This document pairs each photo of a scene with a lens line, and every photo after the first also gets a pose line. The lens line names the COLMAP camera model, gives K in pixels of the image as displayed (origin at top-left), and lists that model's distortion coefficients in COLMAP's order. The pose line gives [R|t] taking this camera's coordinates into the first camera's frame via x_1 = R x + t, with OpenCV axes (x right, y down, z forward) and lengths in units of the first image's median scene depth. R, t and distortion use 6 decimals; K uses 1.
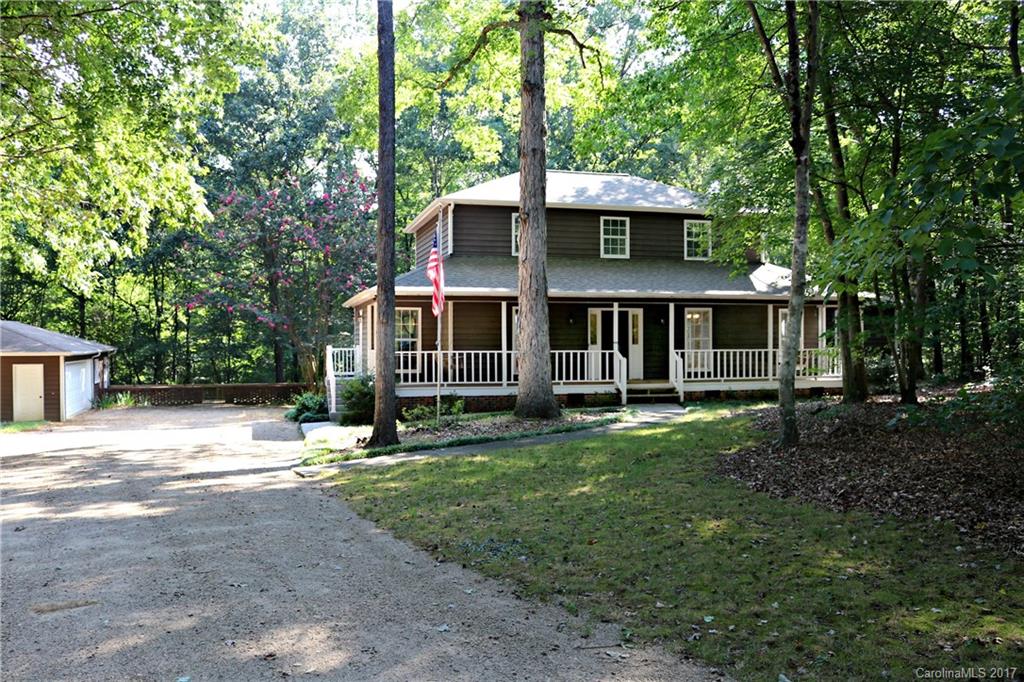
lens RADIAL K [[873.3, 0, 512.0], [0, 873.3, 341.0], [0, 0, 1]] dist [-0.136775, -0.003094]
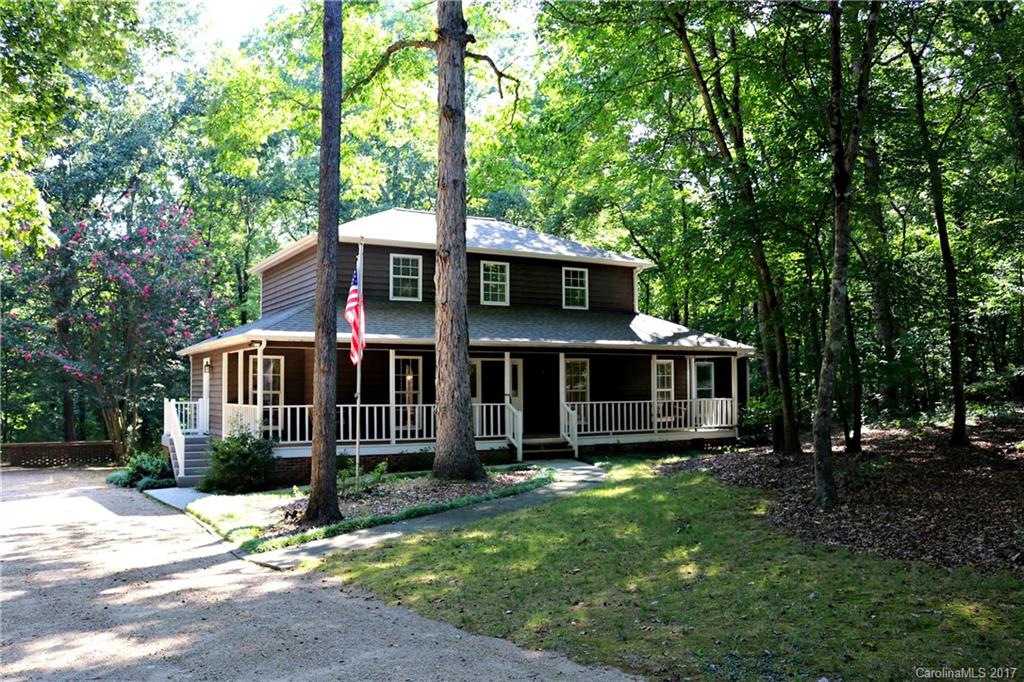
lens RADIAL K [[866.0, 0, 512.0], [0, 866.0, 341.0], [0, 0, 1]] dist [-0.115234, 0.014896]
pose [[0.963241, 0.012222, 0.268362, -0.125035], [0.004233, 0.998150, -0.060650, 0.000615], [-0.268607, 0.059557, 0.961407, 0.101813]]
